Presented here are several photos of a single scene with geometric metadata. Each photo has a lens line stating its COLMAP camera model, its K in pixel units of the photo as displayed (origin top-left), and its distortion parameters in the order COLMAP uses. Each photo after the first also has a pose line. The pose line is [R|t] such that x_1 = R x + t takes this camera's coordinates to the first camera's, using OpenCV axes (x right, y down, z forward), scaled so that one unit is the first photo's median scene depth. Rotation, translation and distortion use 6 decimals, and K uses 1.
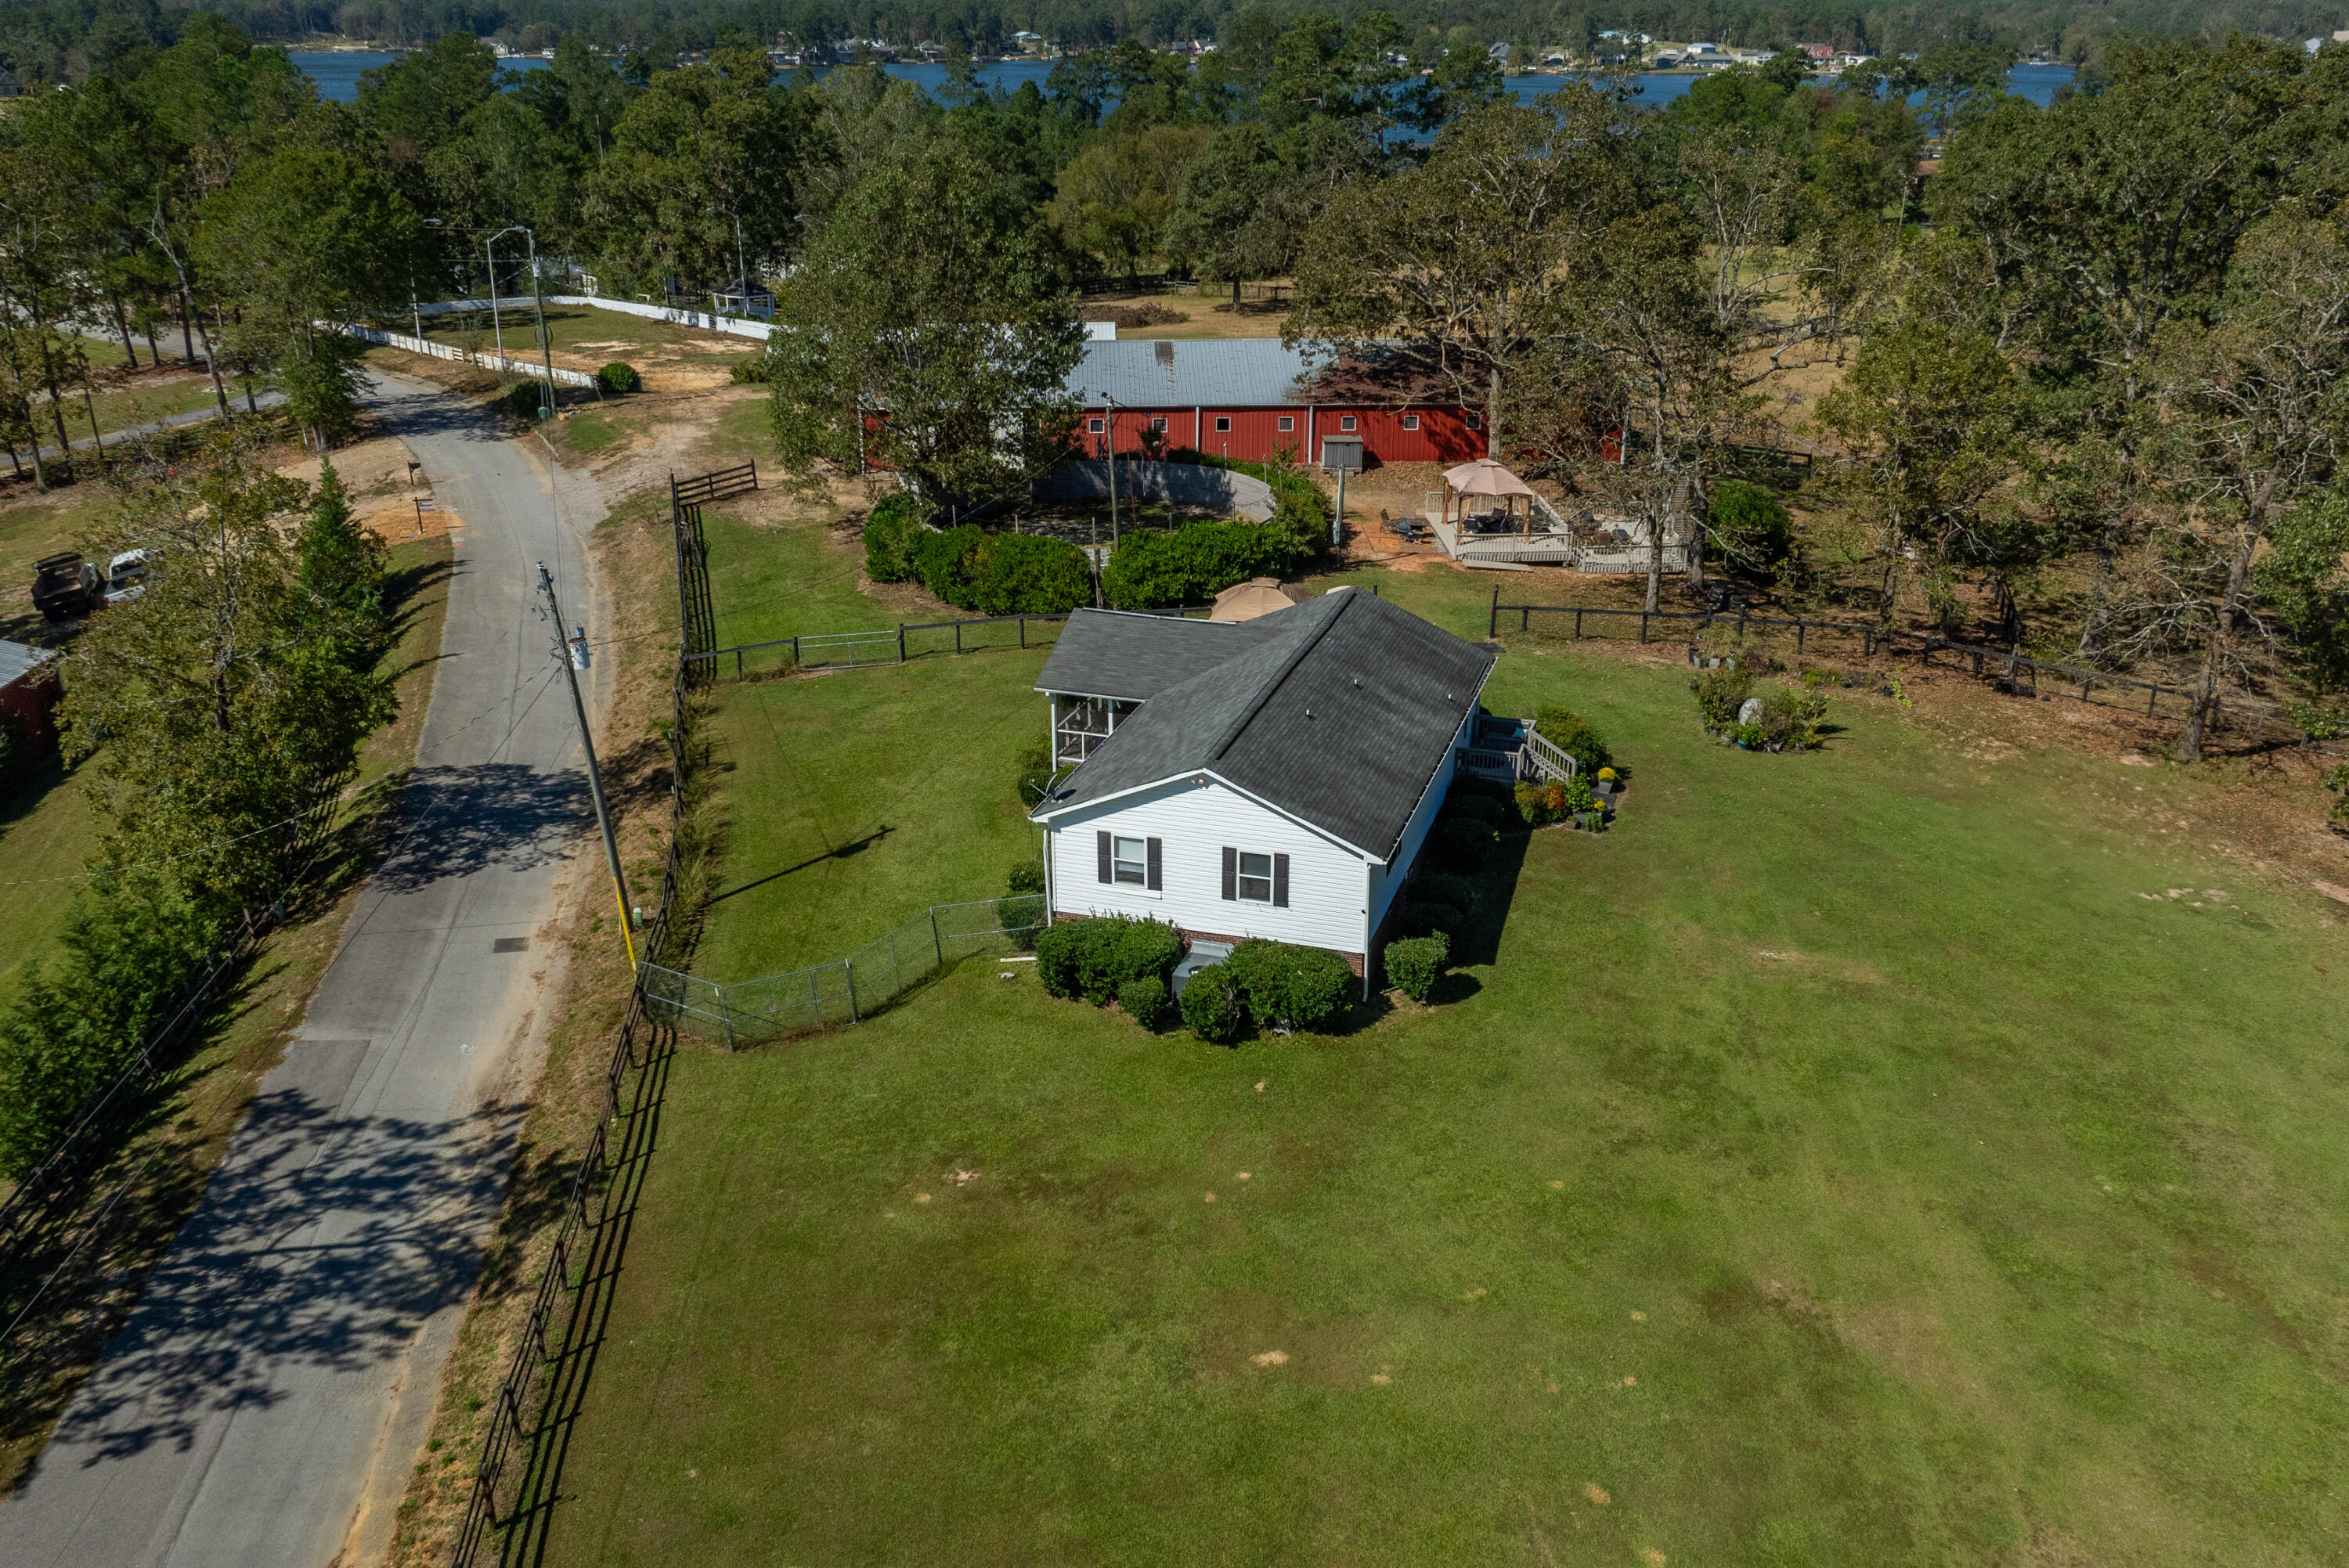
lens RADIAL K [[1962.1, 0, 1174.5], [0, 1962.1, 784.0], [0, 0, 1]] dist [-0.012099, -0.020861]
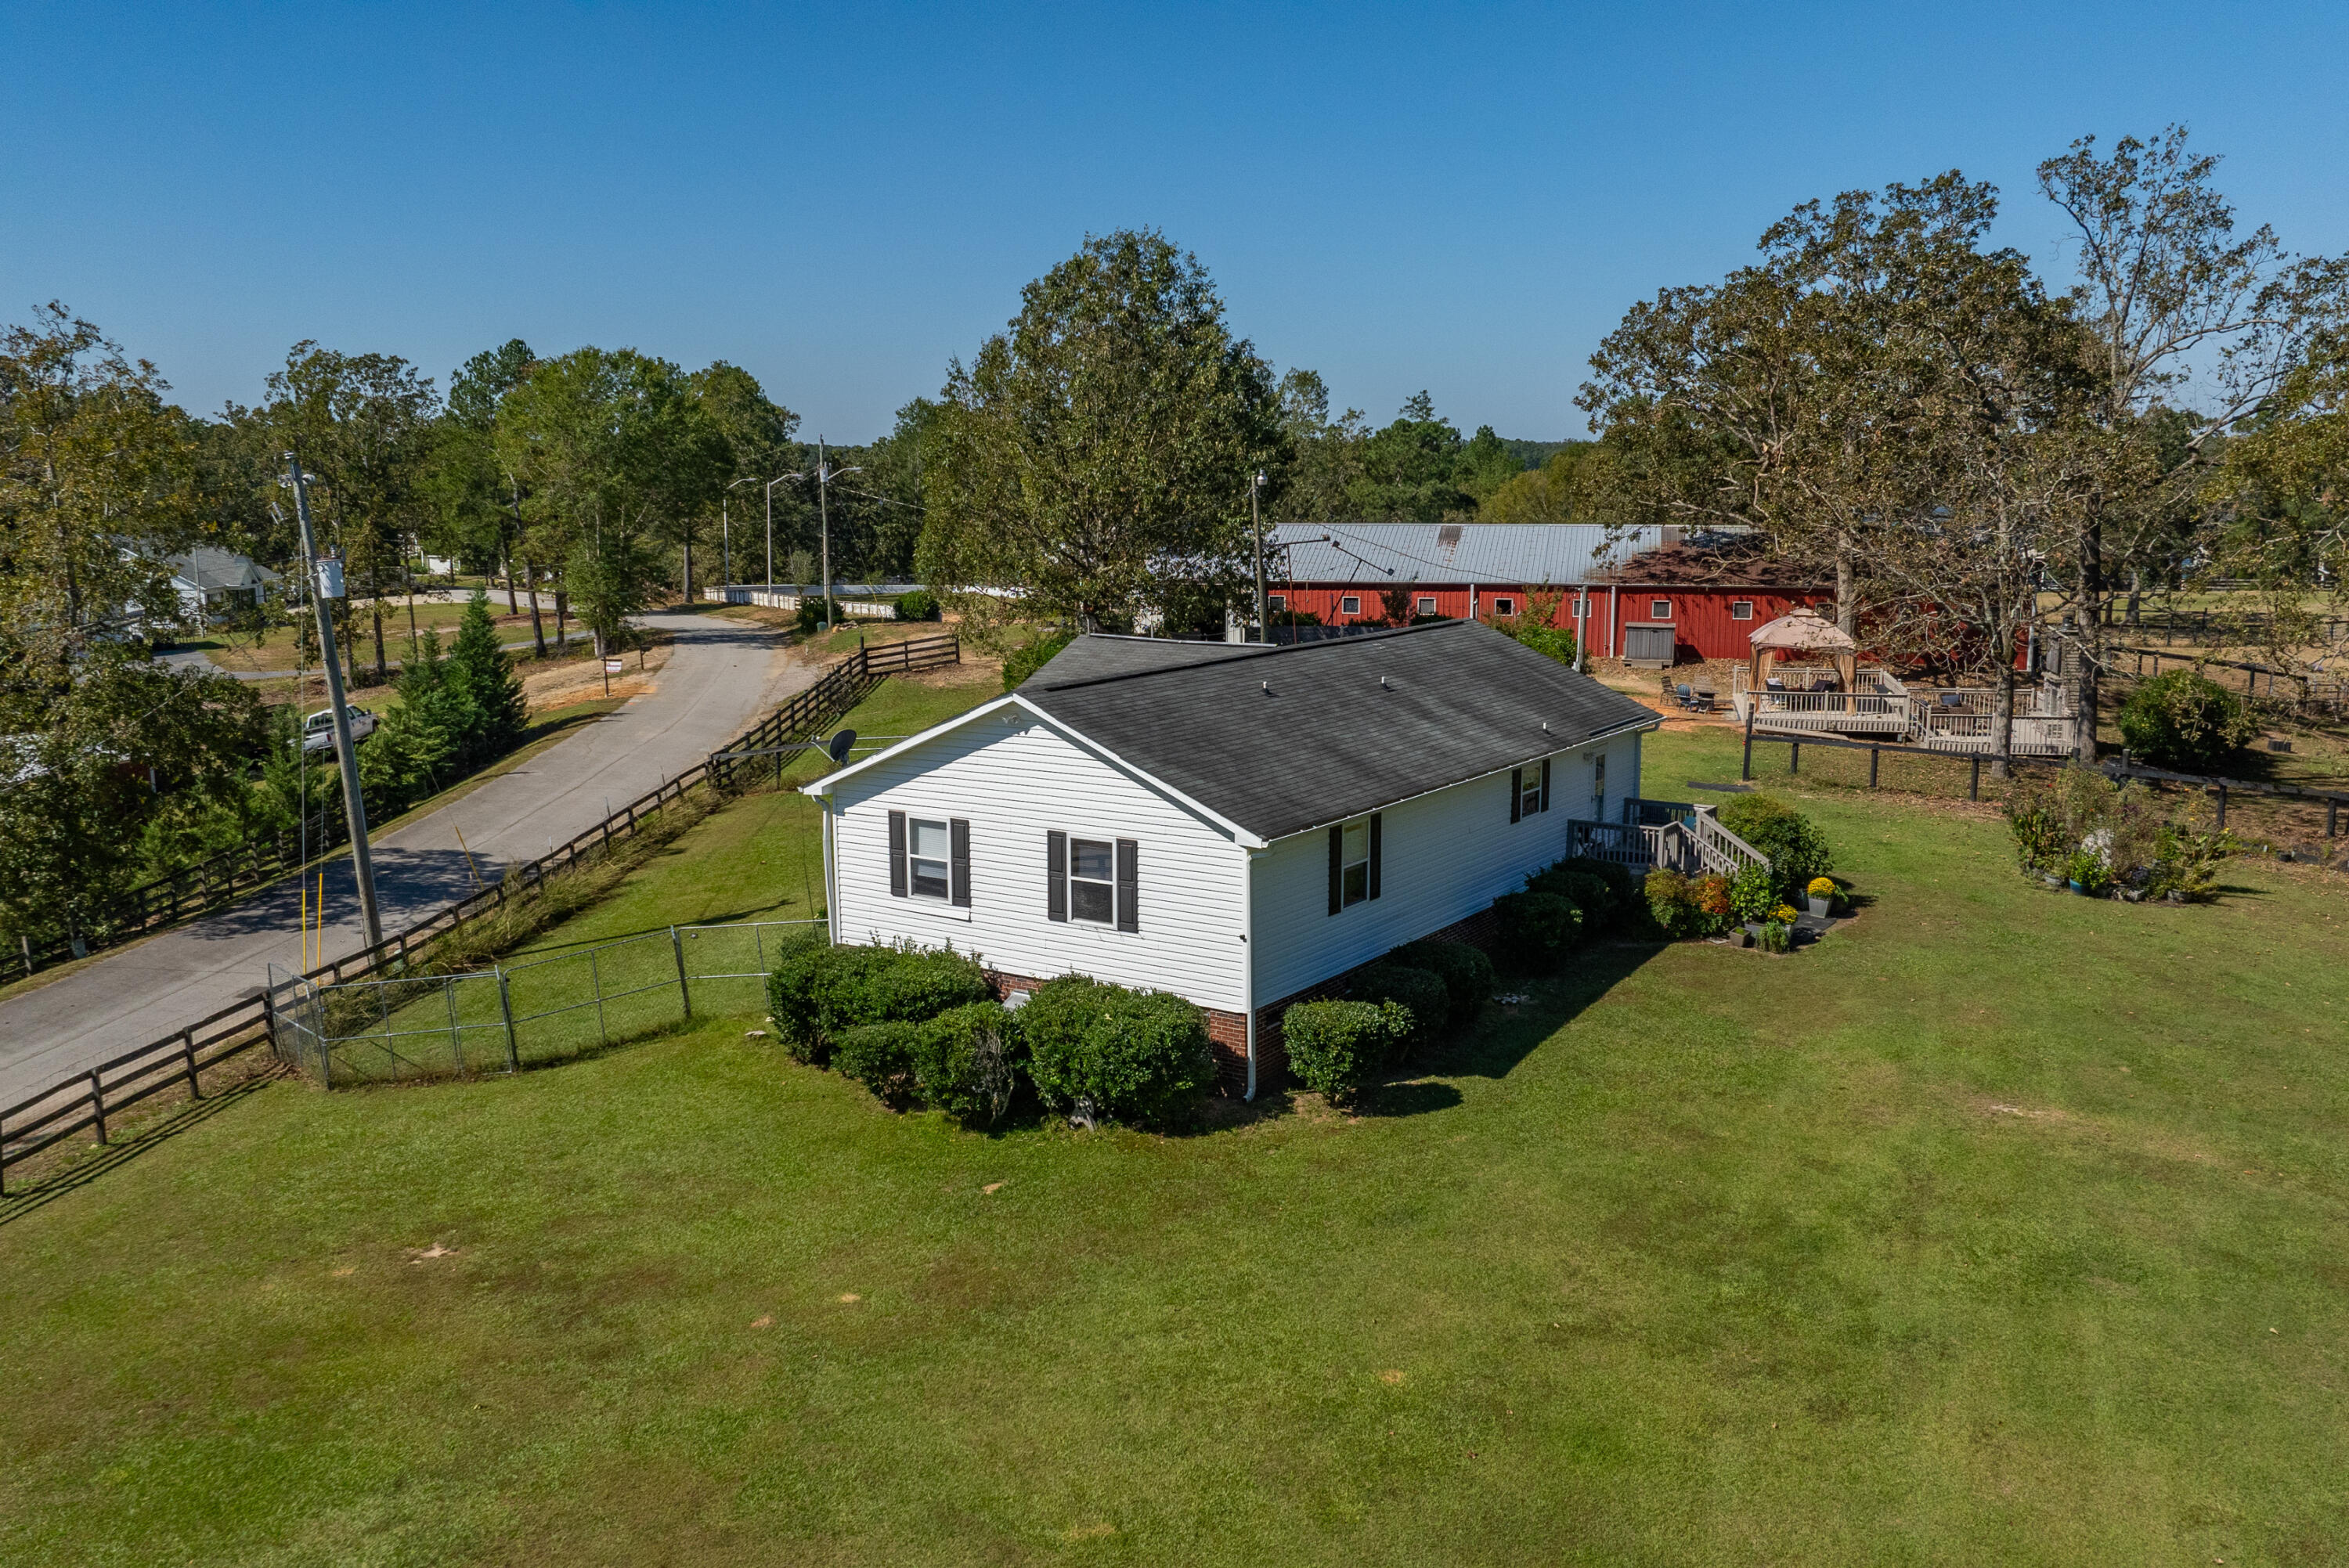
lens RADIAL K [[1962.1, 0, 1174.5], [0, 1962.1, 784.0], [0, 0, 1]] dist [-0.012099, -0.020861]
pose [[0.962062, 0.042663, -0.269475, 0.226948], [-0.100489, 0.973671, -0.204611, 0.138630], [0.253651, 0.223928, 0.941019, 0.403002]]
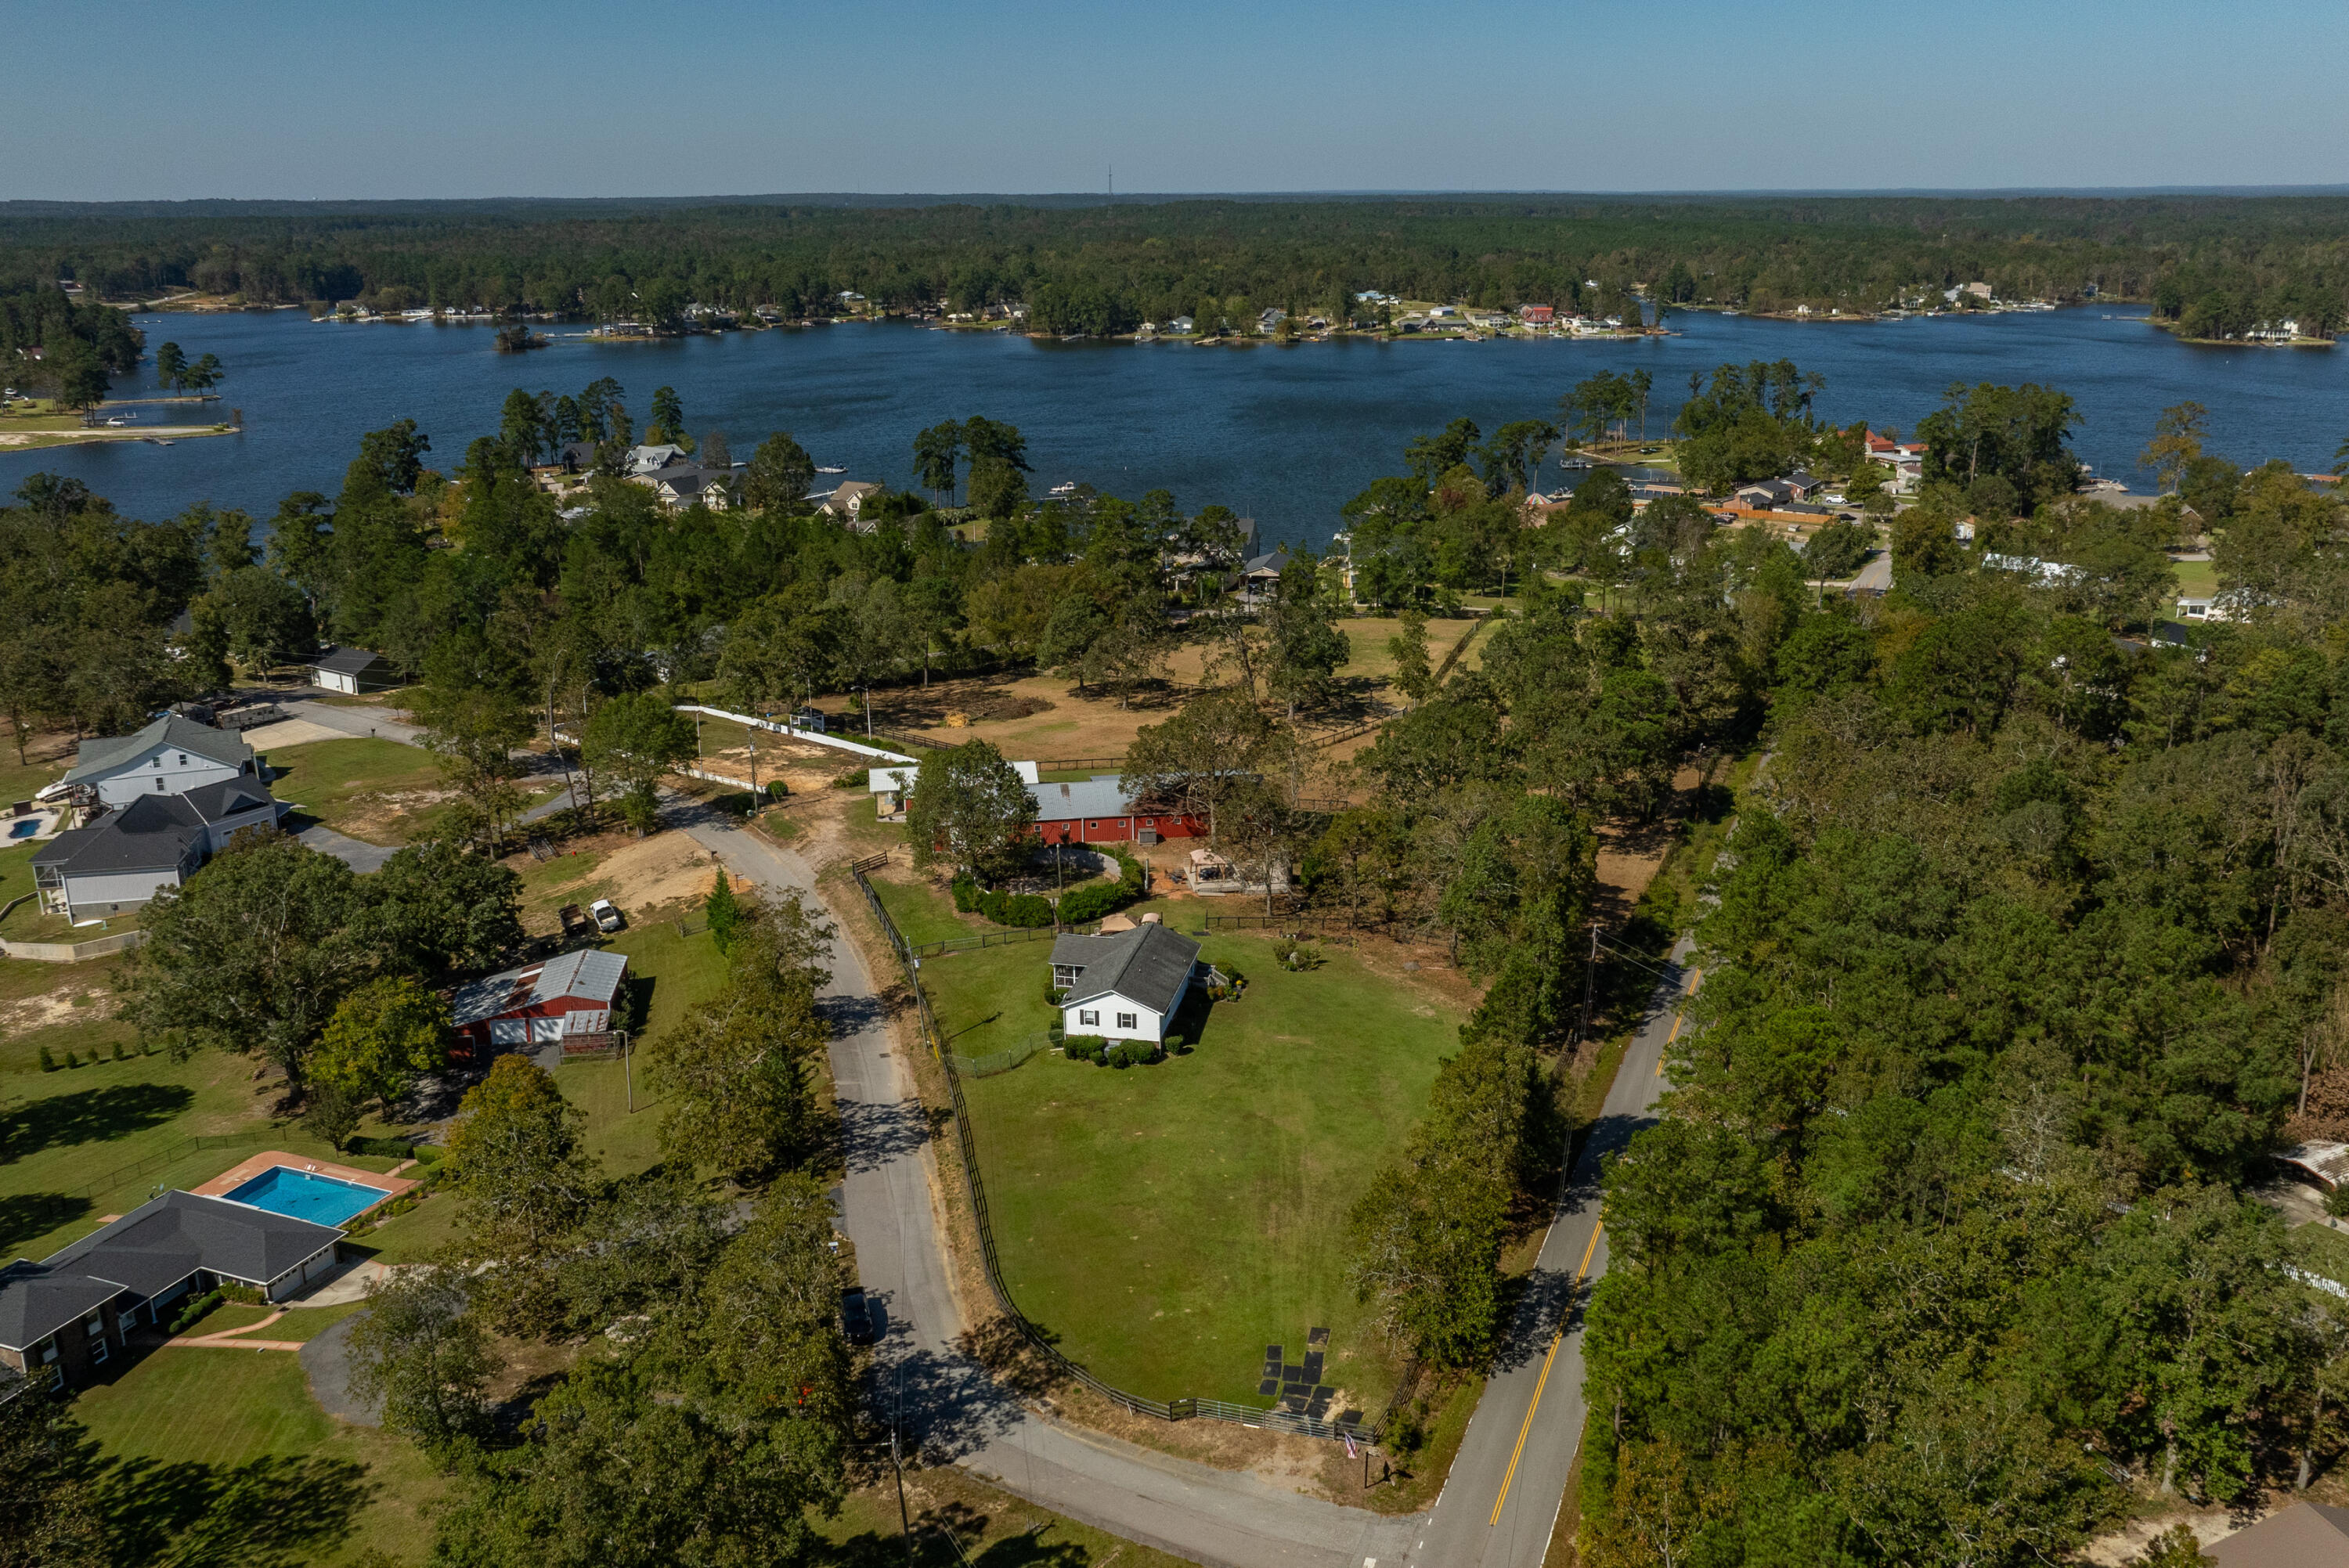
lens RADIAL K [[1962.1, 0, 1174.5], [0, 1962.1, 784.0], [0, 0, 1]] dist [-0.012099, -0.020861]
pose [[0.994944, -0.035596, 0.093915, -0.180180], [0.043657, 0.995405, -0.085226, -0.067785], [-0.090450, 0.088895, 0.991926, -2.408757]]
